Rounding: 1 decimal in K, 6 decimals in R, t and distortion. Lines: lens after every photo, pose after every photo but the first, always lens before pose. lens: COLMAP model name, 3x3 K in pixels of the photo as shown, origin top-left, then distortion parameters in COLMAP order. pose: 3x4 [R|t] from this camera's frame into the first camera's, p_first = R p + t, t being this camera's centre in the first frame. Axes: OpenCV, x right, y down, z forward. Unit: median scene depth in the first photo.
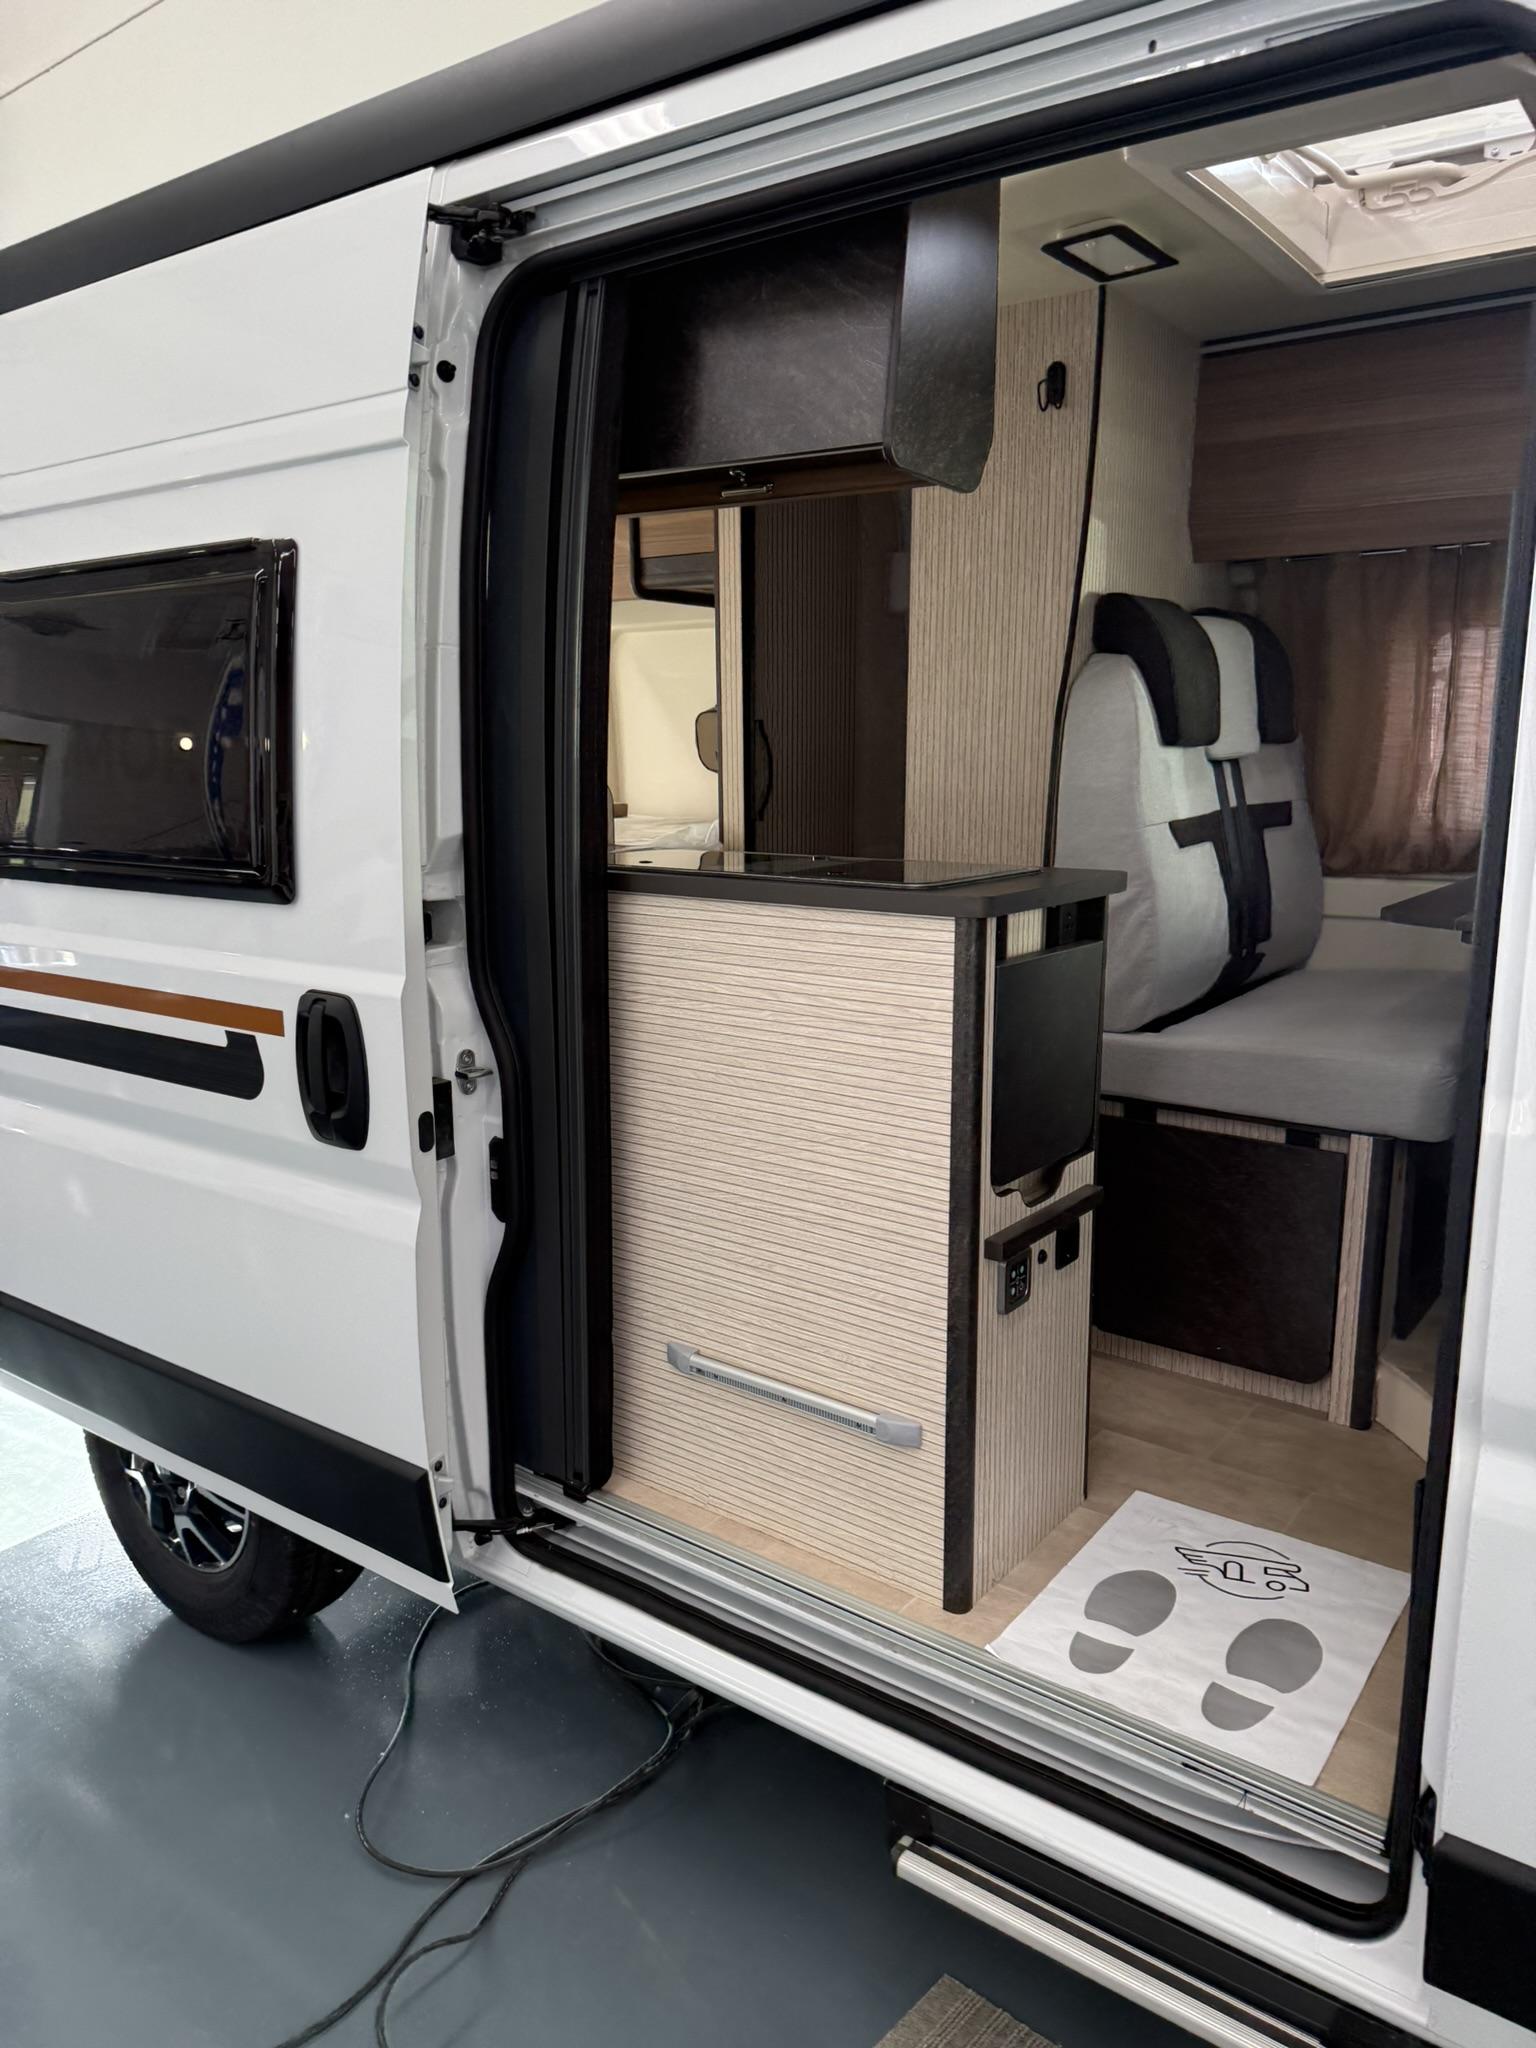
lens RADIAL K [[1441.4, 0, 768.0], [0, 1441.4, 1024.0], [0, 0, 1]] dist [0.092822, -0.158253]
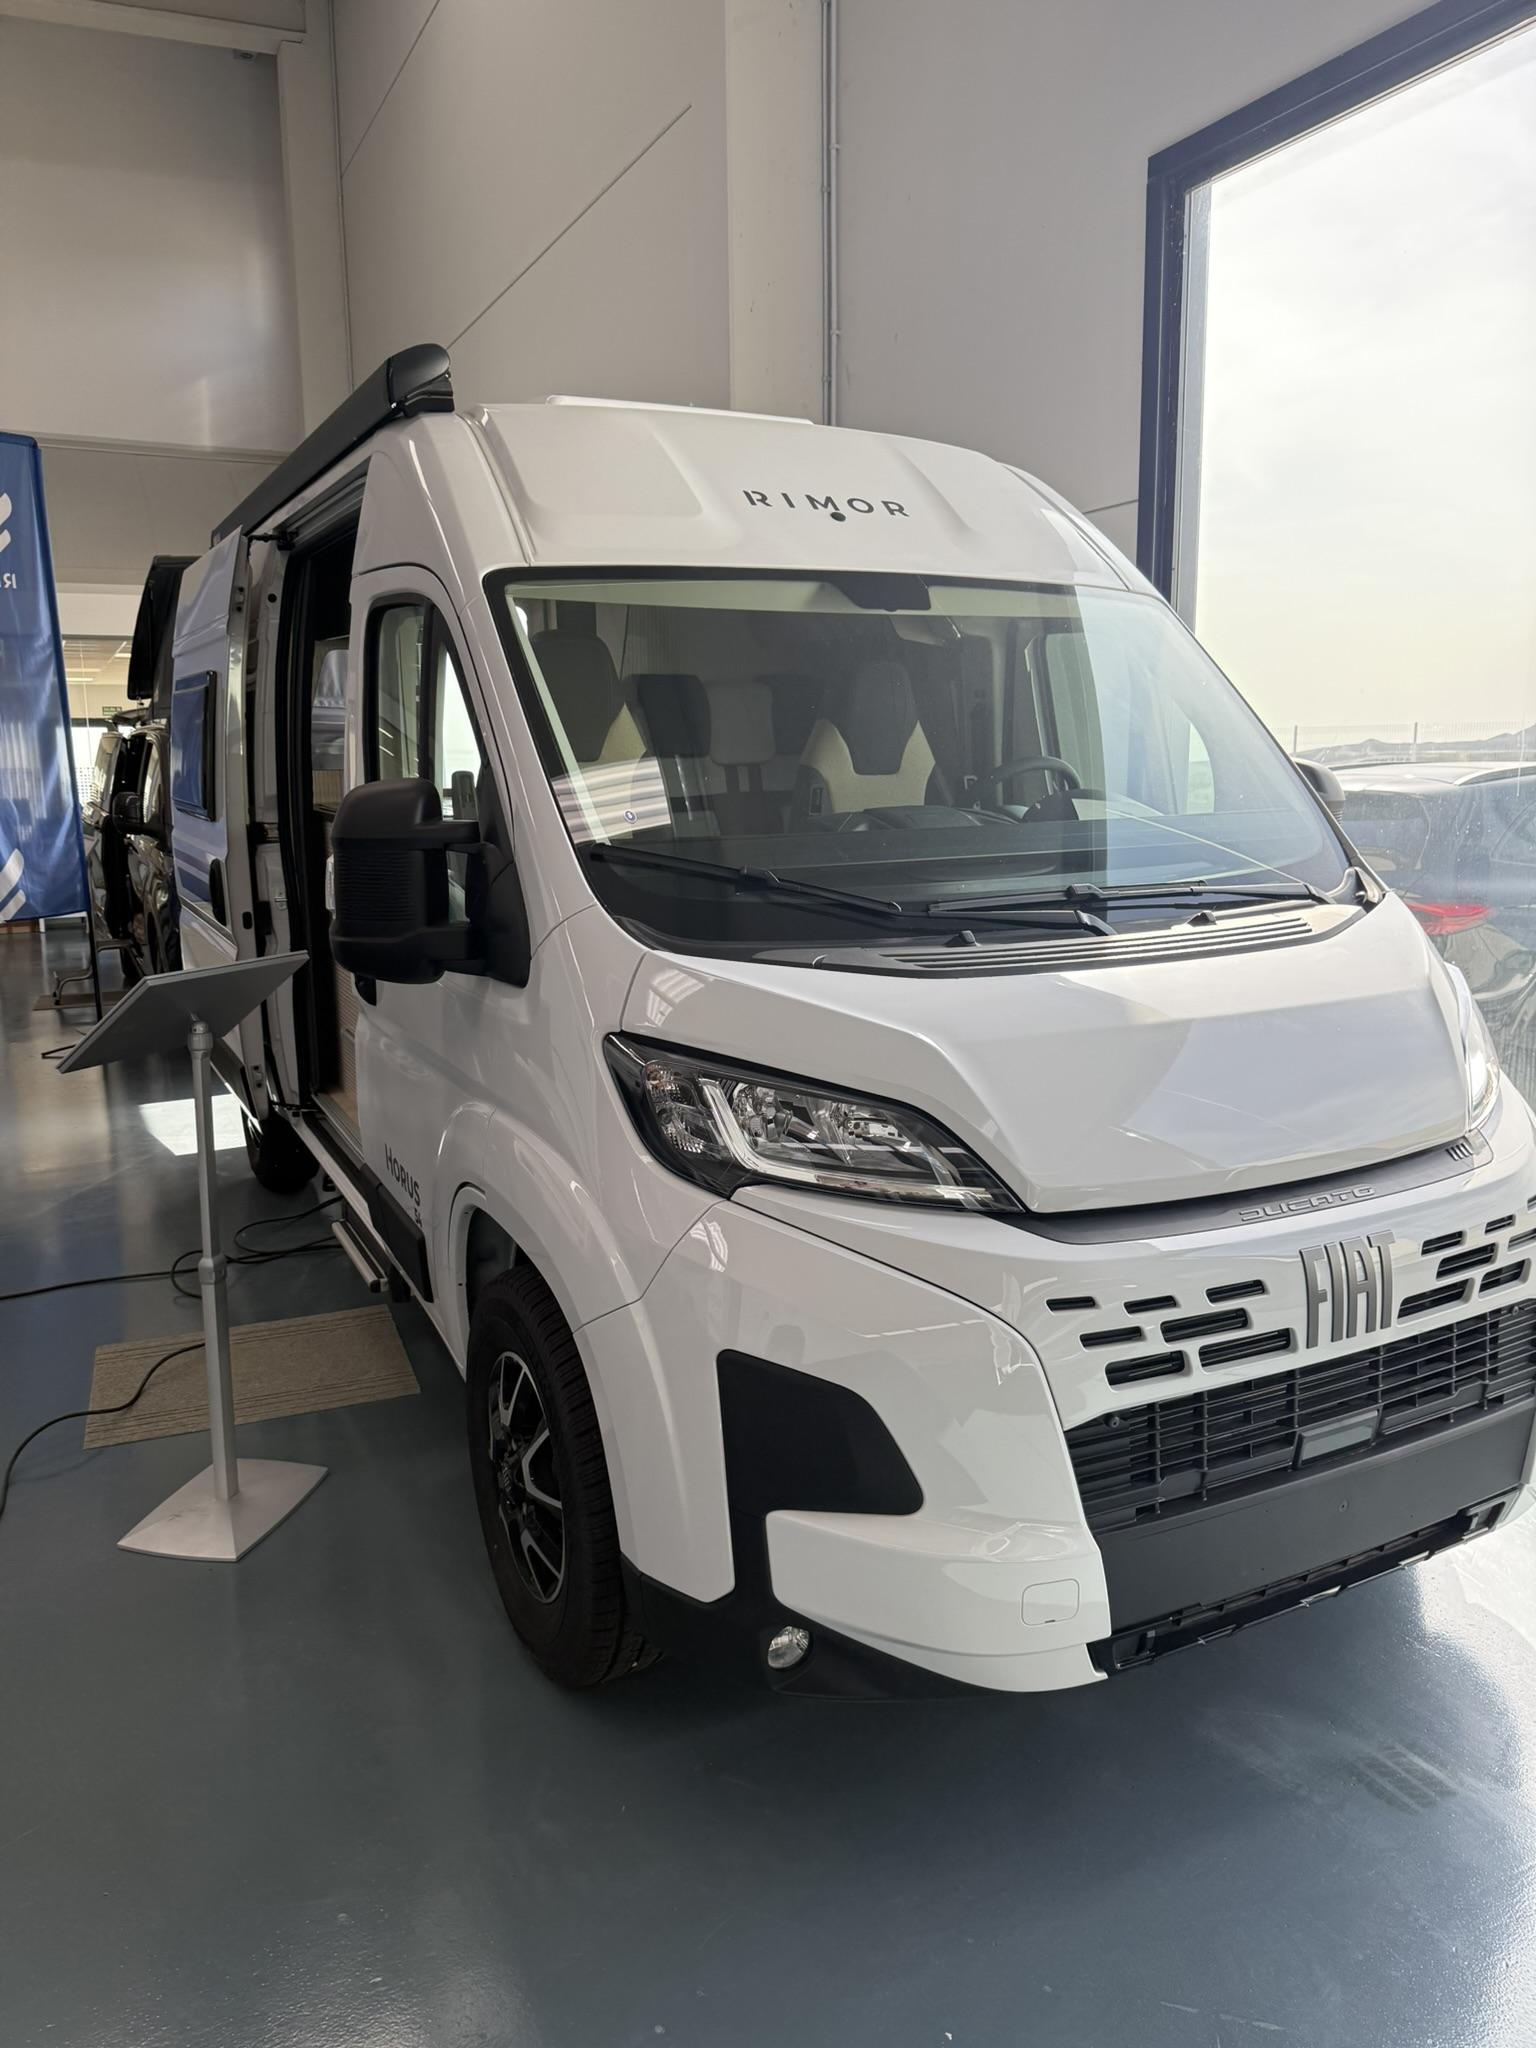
lens RADIAL K [[1454.7, 0, 763.9], [0, 1454.7, 1011.6], [0, 0, 1]] dist [0.099381, -0.177822]
pose [[0.897463, 0.078611, -0.434029, 1.540756], [-0.076353, 0.996823, 0.022666, 0.101608], [0.434432, 0.012797, 0.900614, -0.769839]]
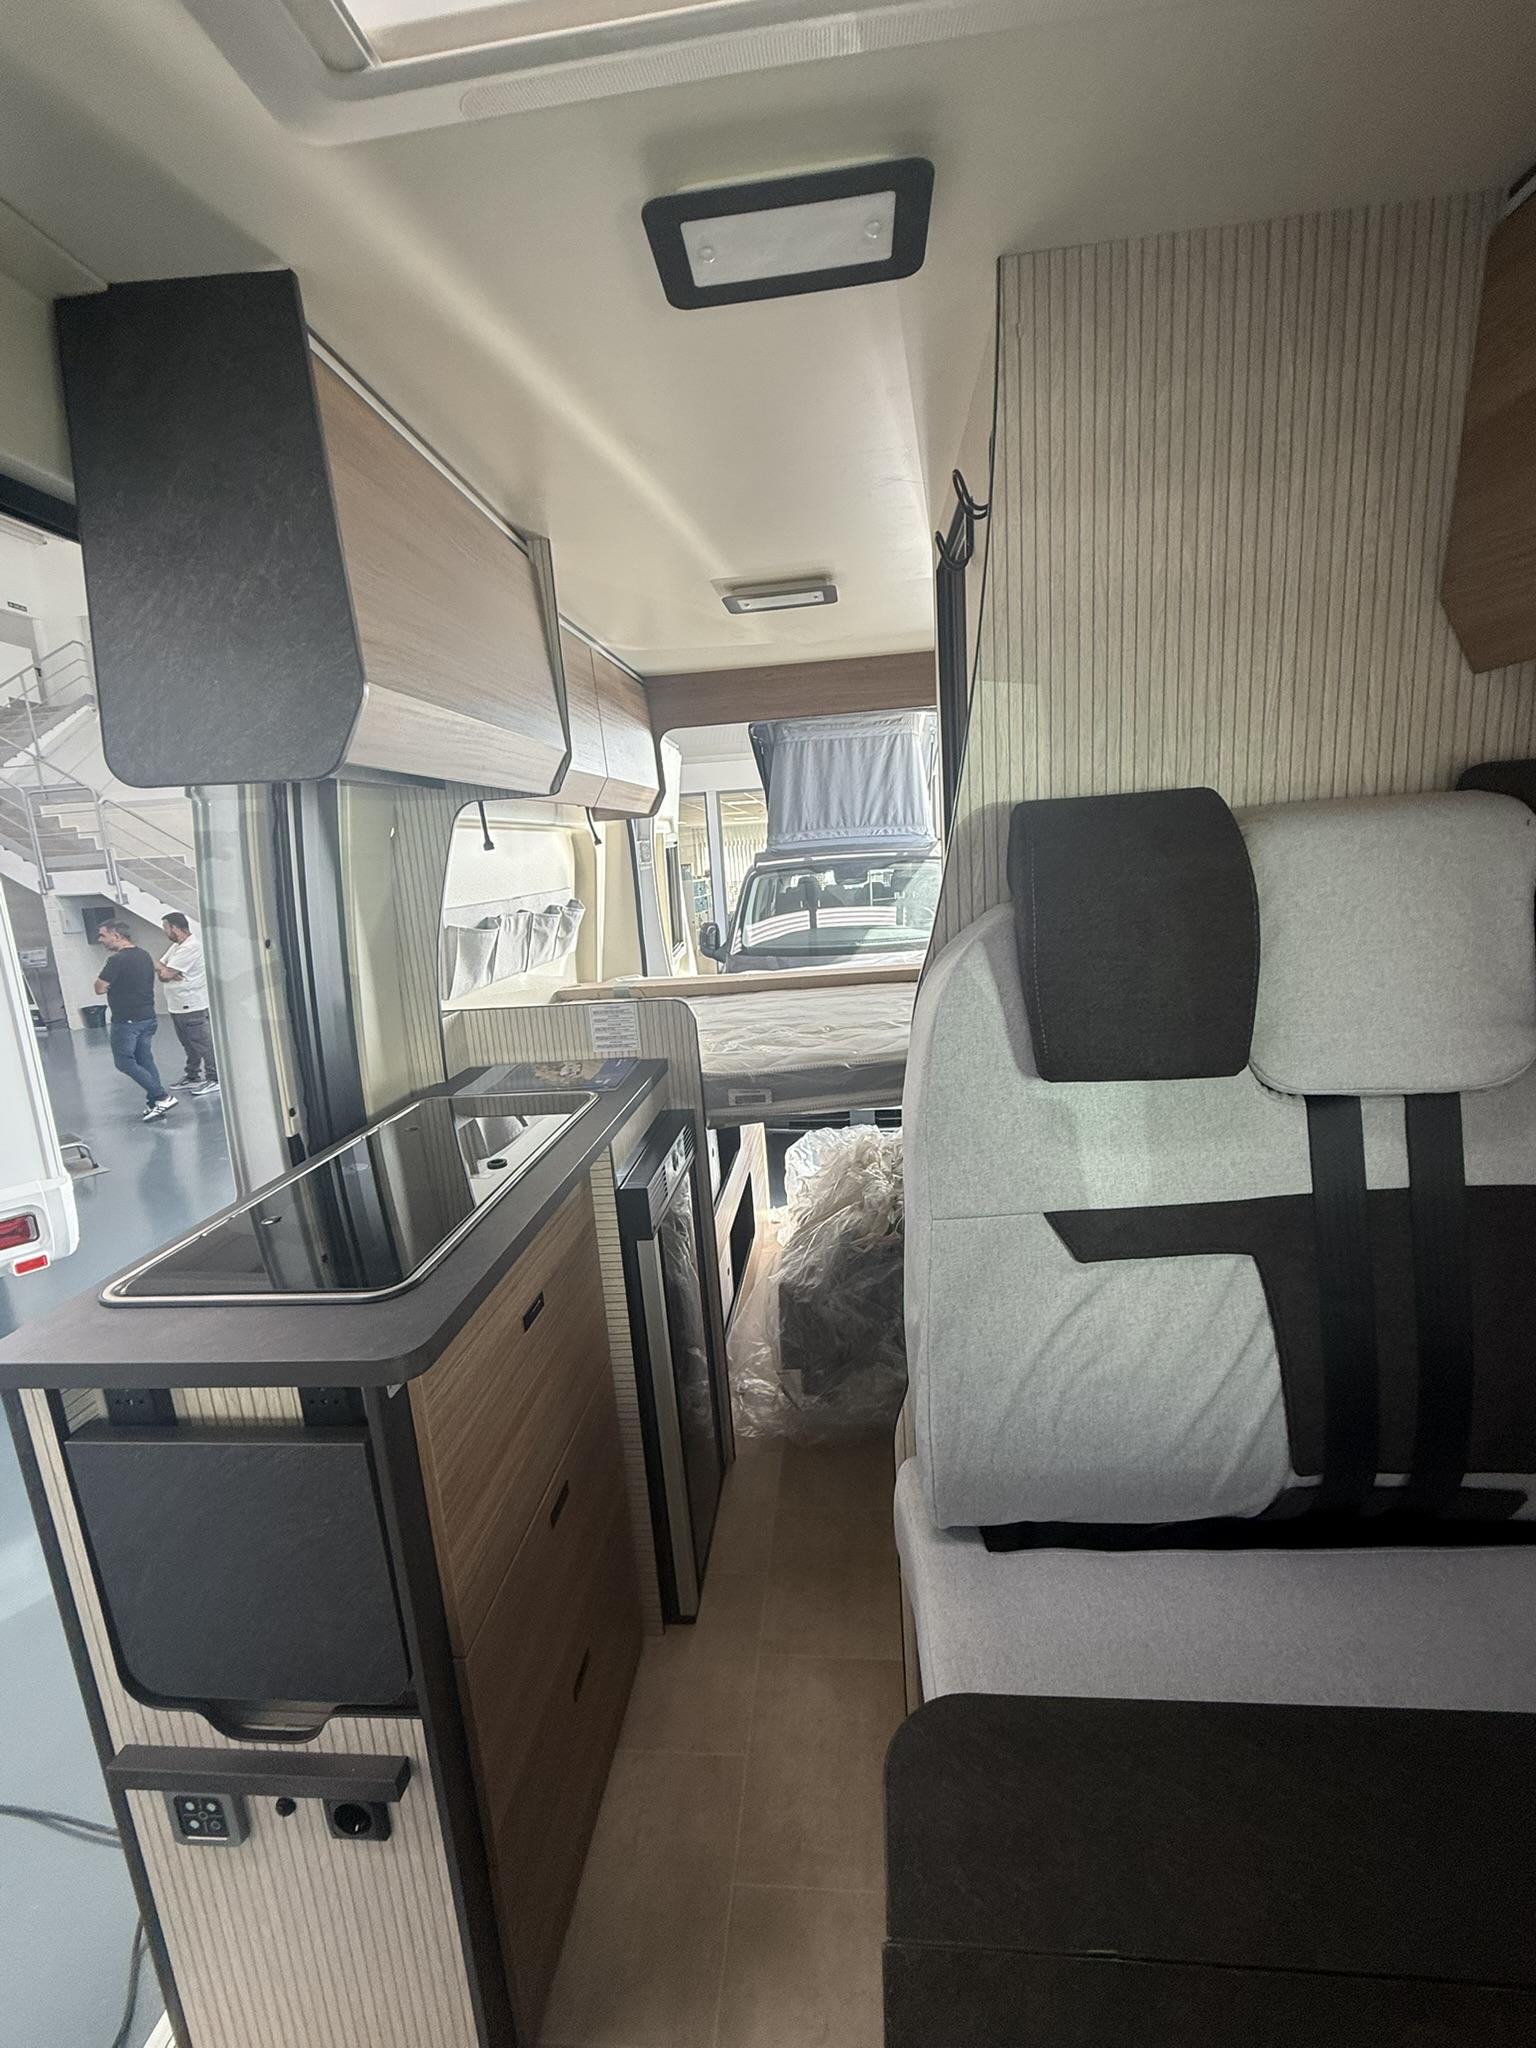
lens RADIAL K [[870.0, 0, 768.7], [0, 870.0, 1025.1], [0, 0, 1]] dist [0.000662, -0.000268]
pose [[0.529022, 0.134797, -0.837834, 0.614581], [-0.096822, 0.990444, 0.098216, -0.291884], [0.843067, 0.029162, 0.537018, 0.917572]]
